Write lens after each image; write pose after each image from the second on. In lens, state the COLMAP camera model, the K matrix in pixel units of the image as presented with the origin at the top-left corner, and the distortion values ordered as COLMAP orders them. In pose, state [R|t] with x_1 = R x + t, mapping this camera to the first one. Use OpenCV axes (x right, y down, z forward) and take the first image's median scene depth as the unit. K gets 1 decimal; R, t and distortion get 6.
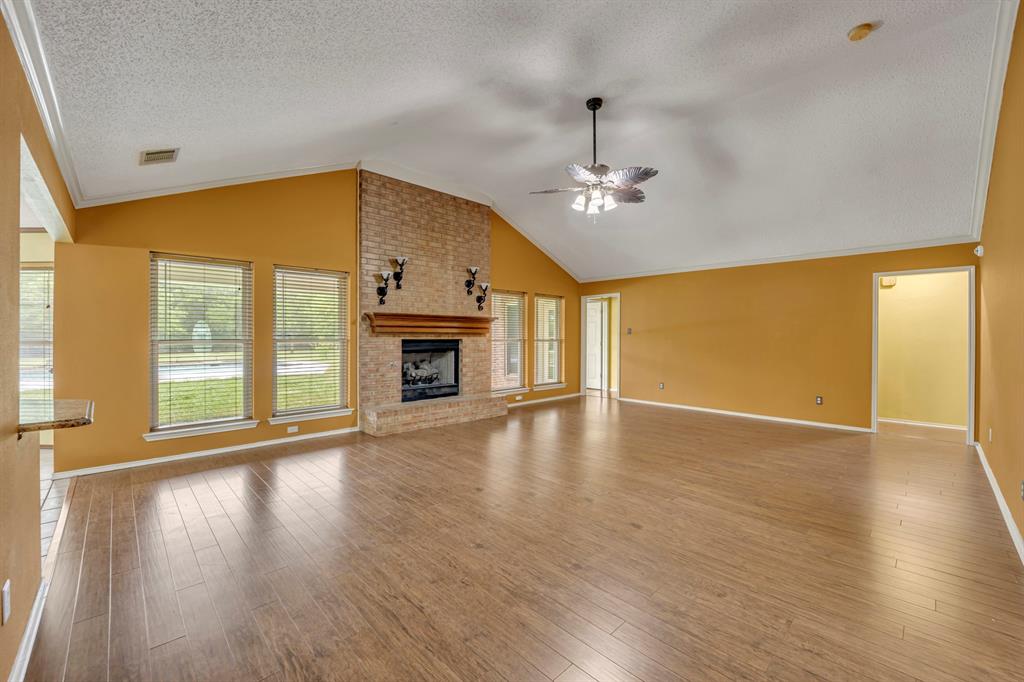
lens RADIAL K [[415.9, 0, 506.4], [0, 415.9, 345.7], [0, 0, 1]] dist [-0.008802, 0.000016]
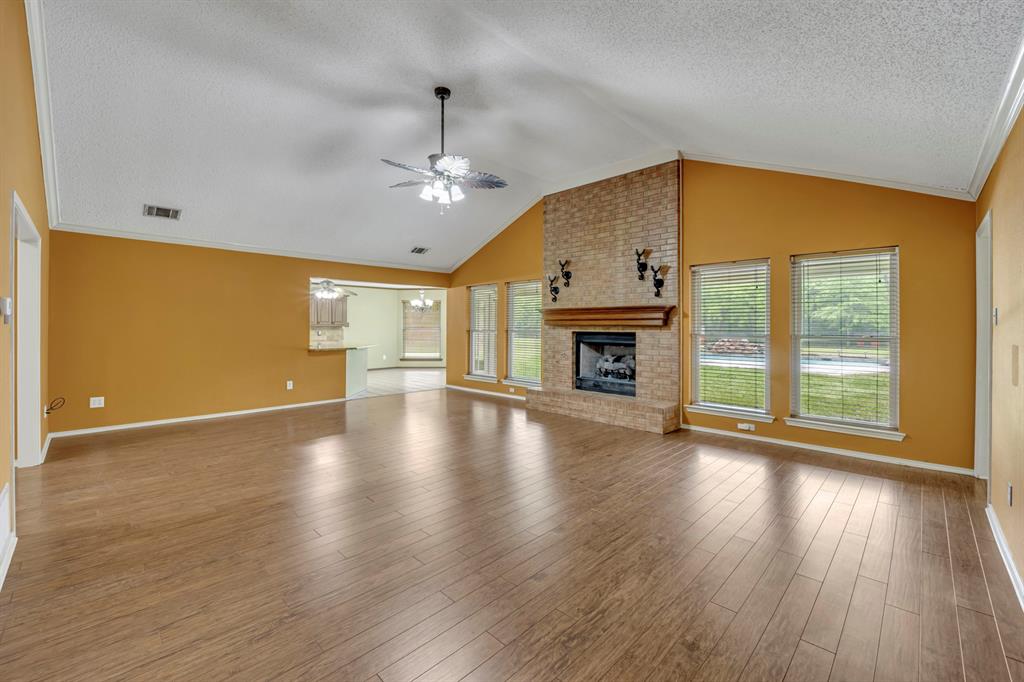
lens RADIAL K [[415.9, 0, 508.0], [0, 415.9, 331.9], [0, 0, 1]] dist [-0.008802, 0.000016]
pose [[0.032773, 0.008398, -0.999428, 0.806548], [-0.031487, 0.999477, 0.007365, -0.015887], [0.998967, 0.031227, 0.033021, 0.758435]]
